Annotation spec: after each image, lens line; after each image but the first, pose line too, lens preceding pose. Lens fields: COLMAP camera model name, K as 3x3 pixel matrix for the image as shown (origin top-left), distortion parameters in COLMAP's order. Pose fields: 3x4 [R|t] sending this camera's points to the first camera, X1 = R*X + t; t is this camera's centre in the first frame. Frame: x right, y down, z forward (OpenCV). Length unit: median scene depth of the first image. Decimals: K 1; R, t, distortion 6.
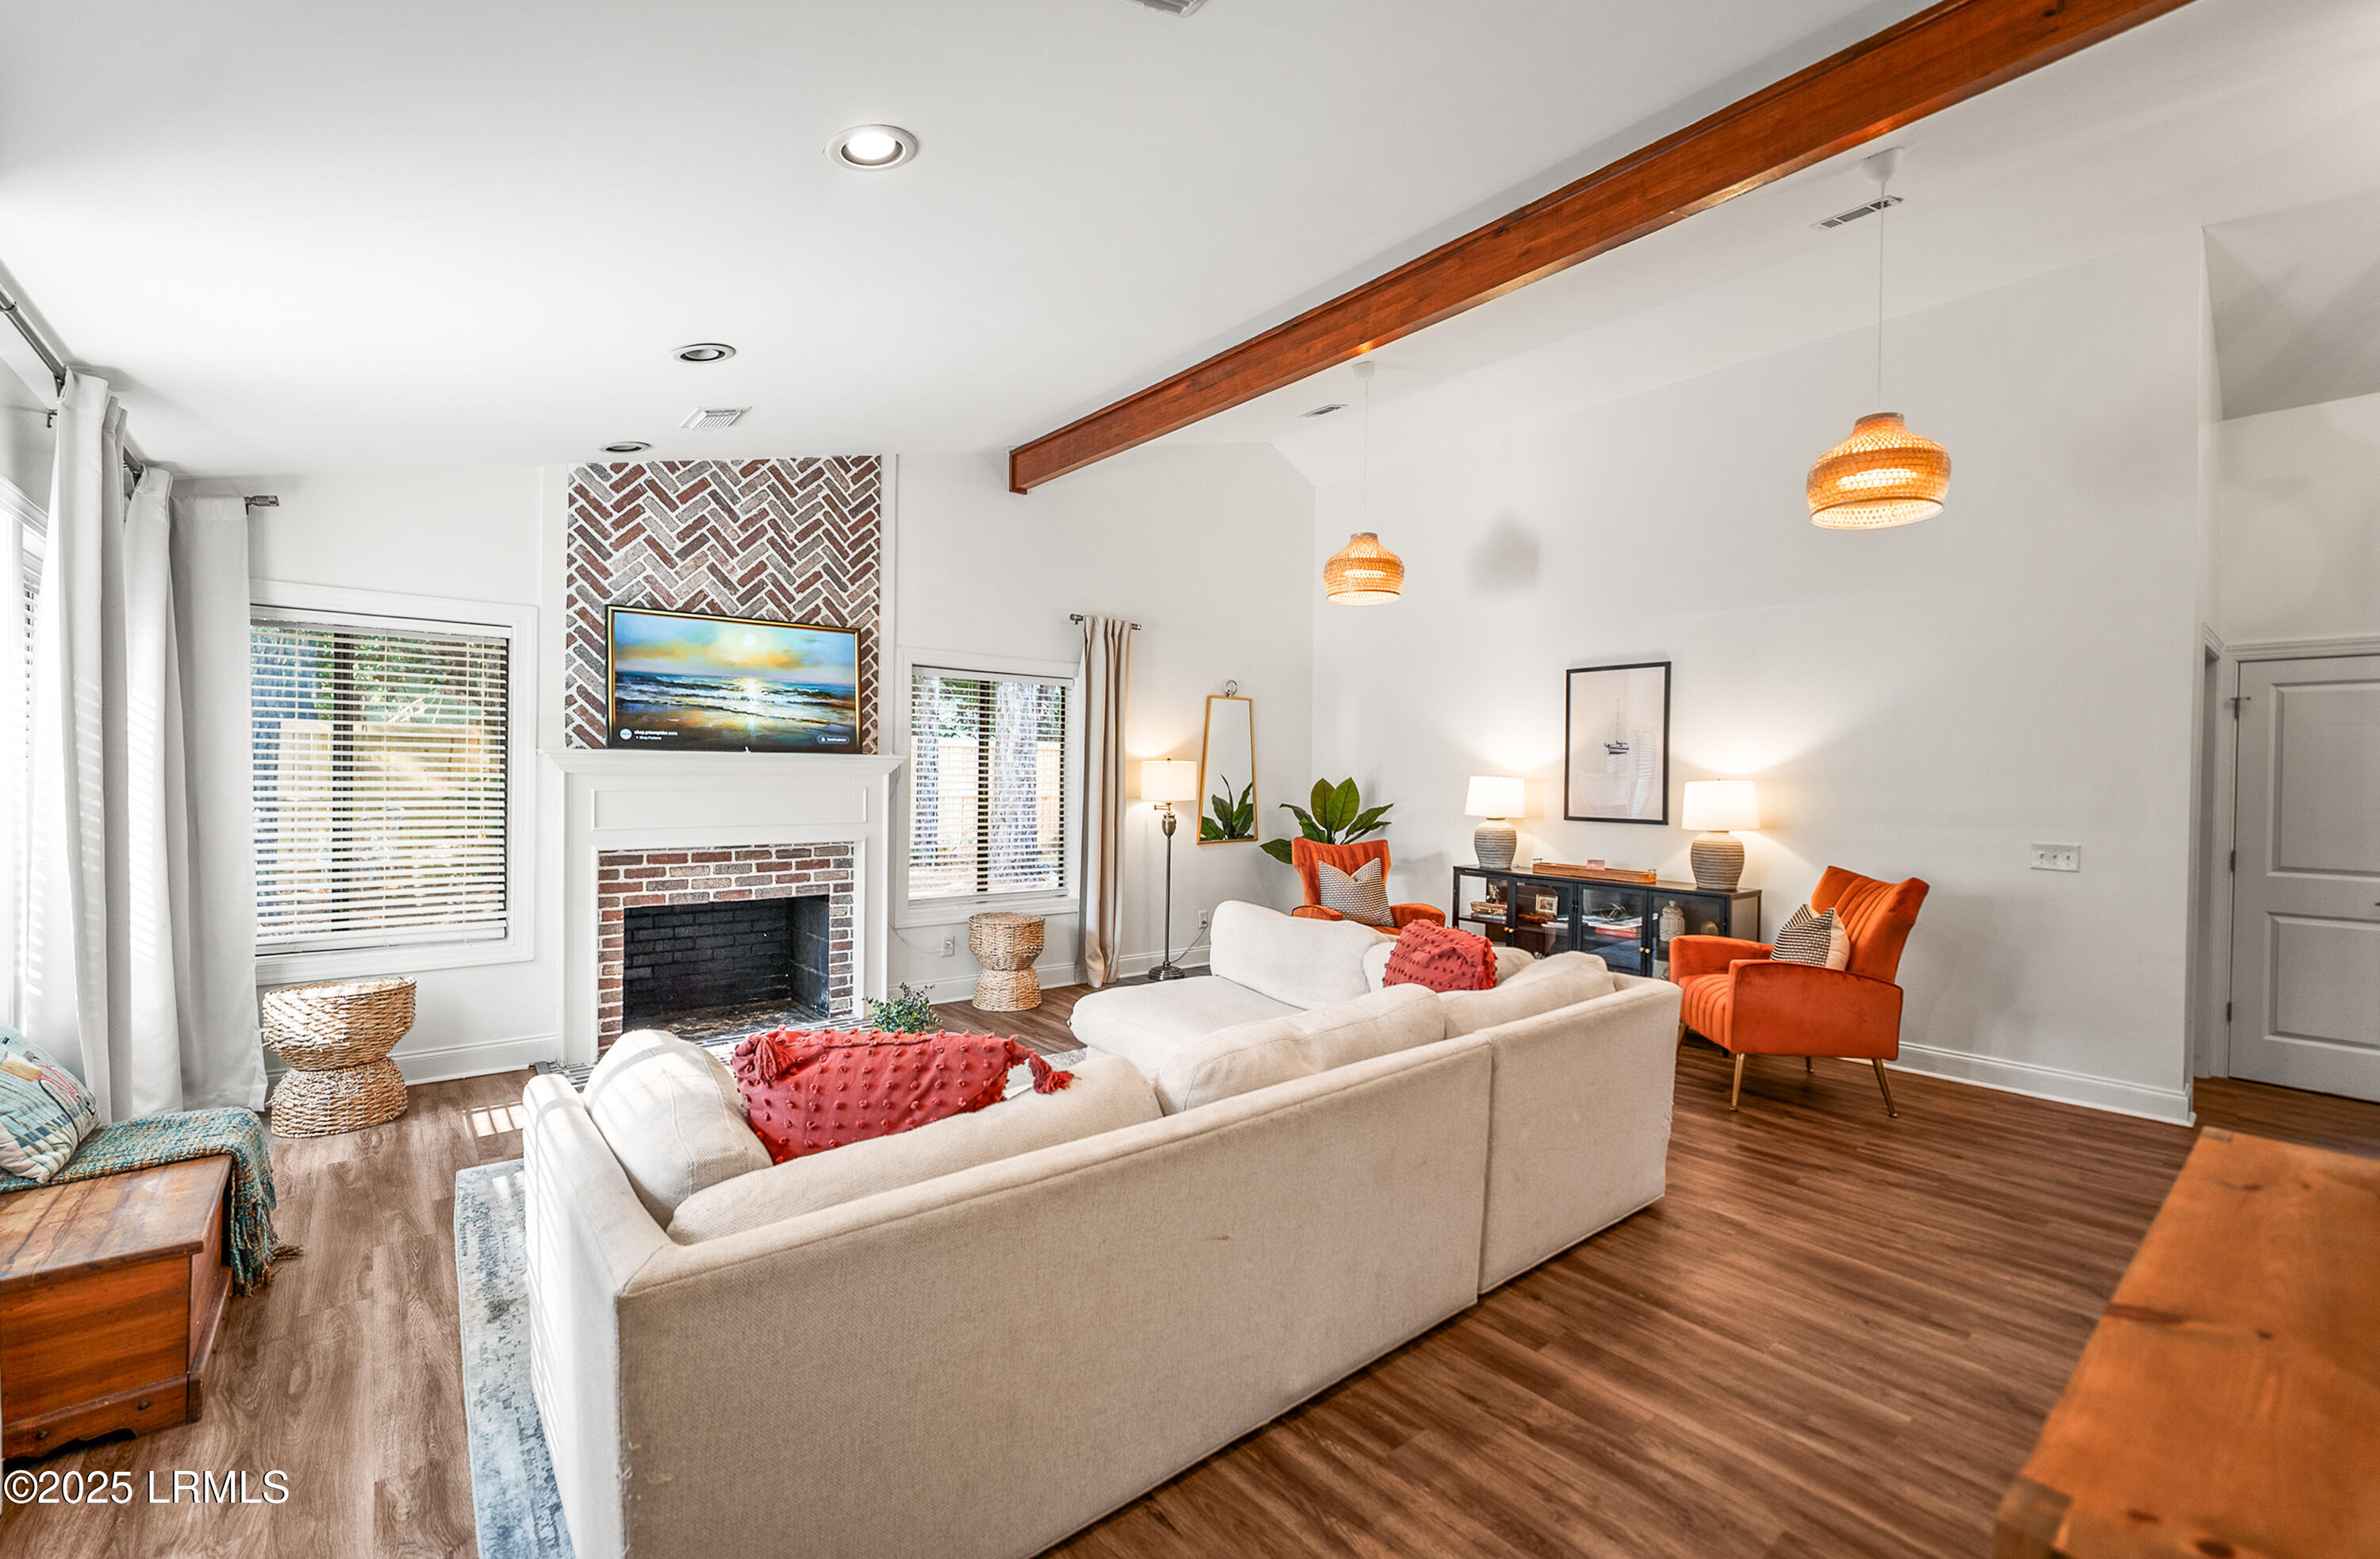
lens RADIAL K [[975.3, 0, 1190.5], [0, 975.3, 783.1], [0, 0, 1]] dist [-0.009547, 0.000912]
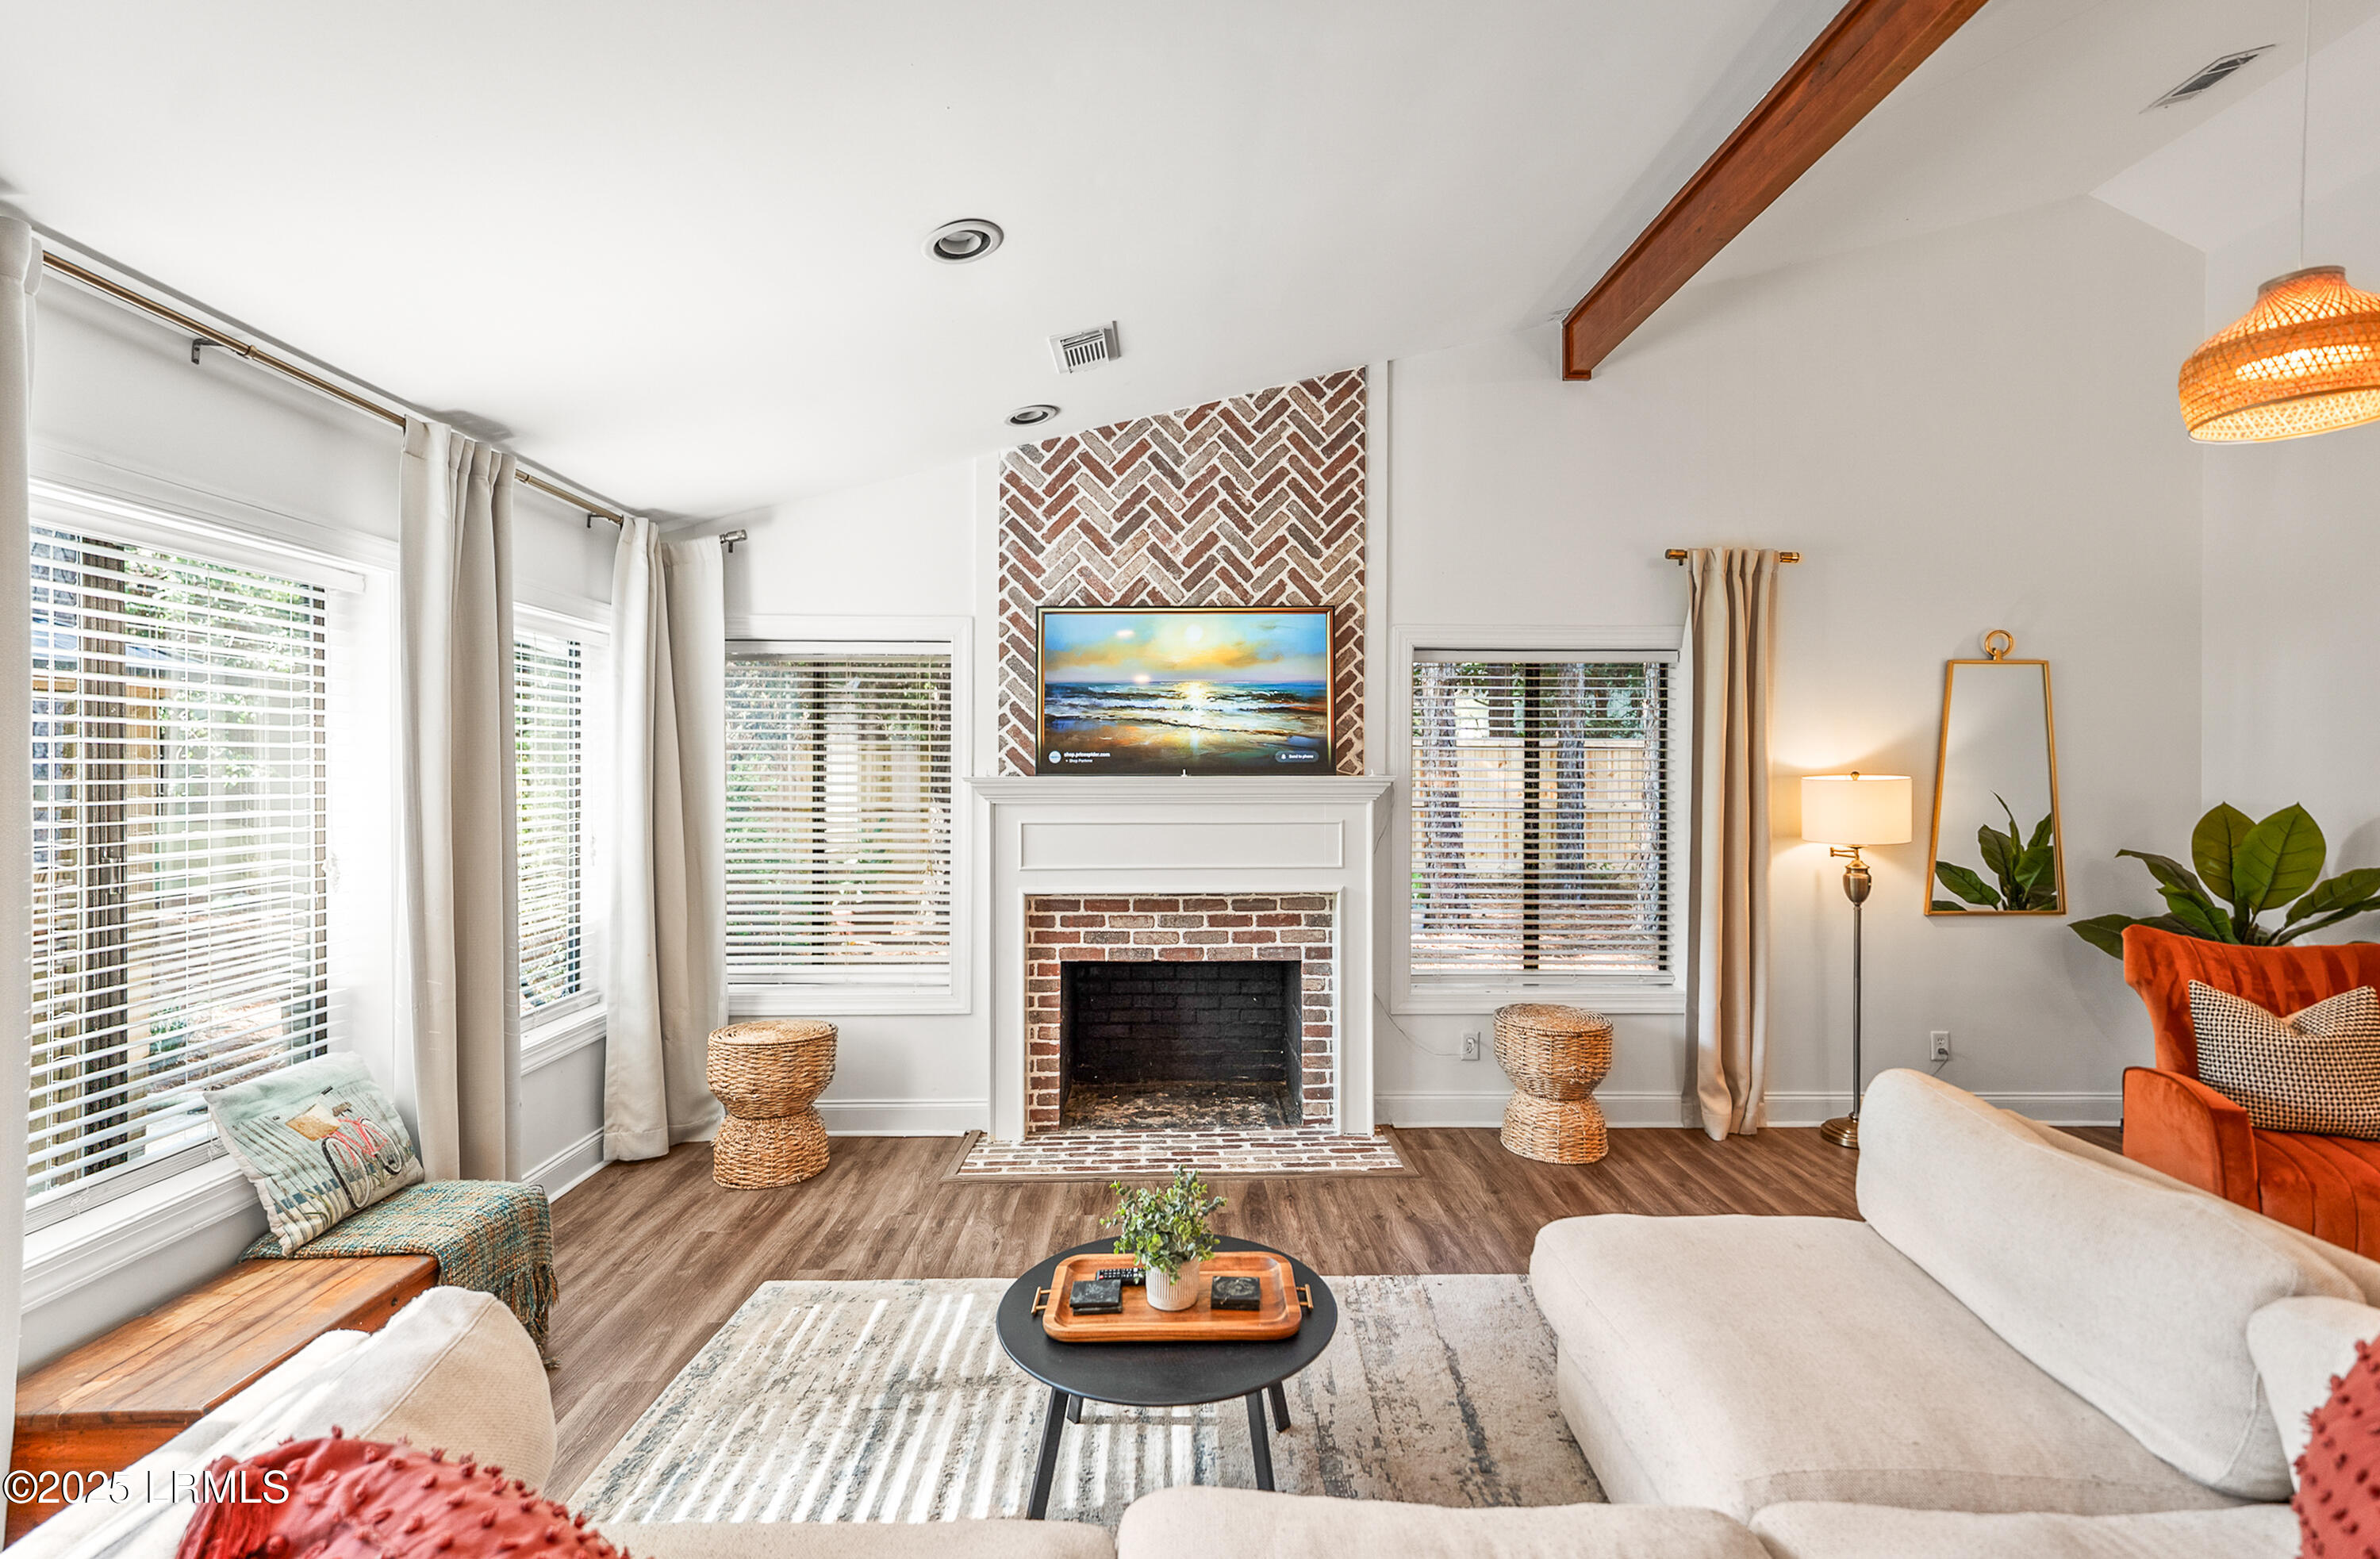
lens RADIAL K [[1065.2, 0, 1211.4], [0, 1065.2, 774.5], [0, 0, 1]] dist [0.006151, -0.000485]
pose [[0.789979, -0.009131, -0.613066, 0.084626], [0.002529, 0.999929, -0.011634, -0.021428], [0.613129, 0.007640, 0.789946, 0.312875]]
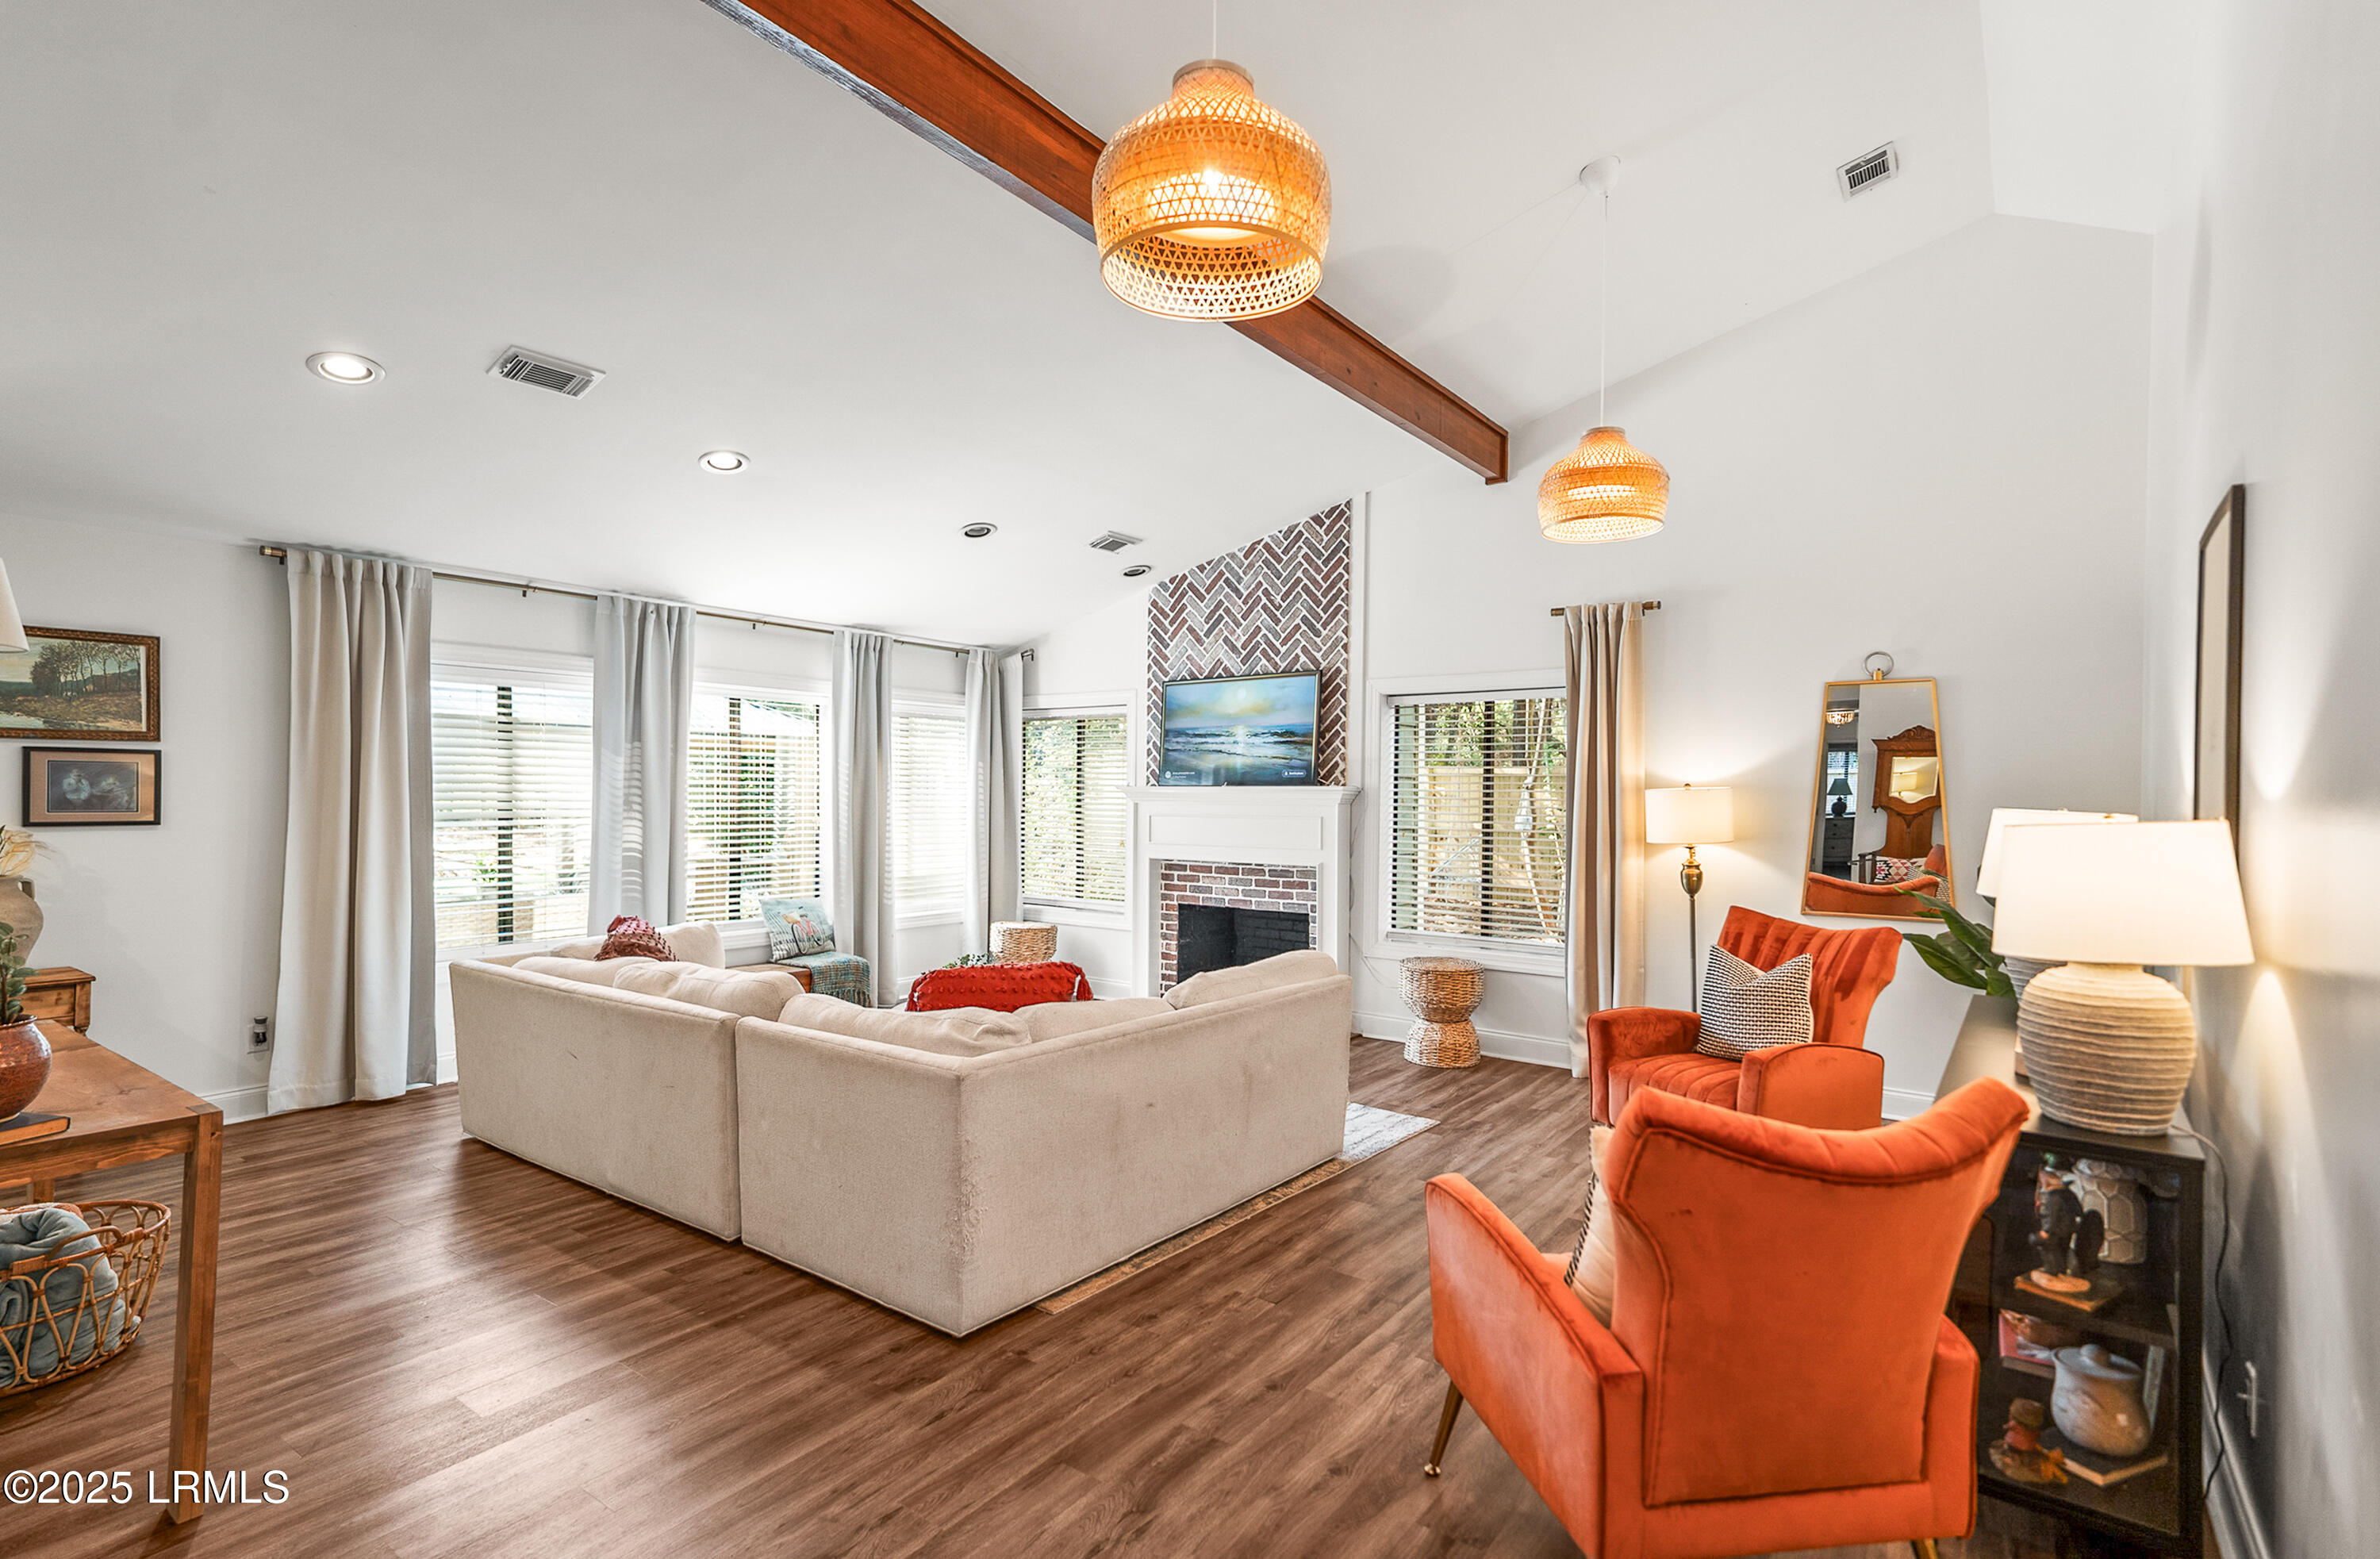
lens RADIAL K [[1132.5, 0, 1206.6], [0, 1132.5, 792.8], [0, 0, 1]] dist [0.015360, 0.000442]
pose [[0.256060, -0.010416, -0.966605, 0.864229], [-0.014094, 0.999795, -0.014507, -0.002271], [0.966558, 0.017338, 0.255861, 0.575386]]
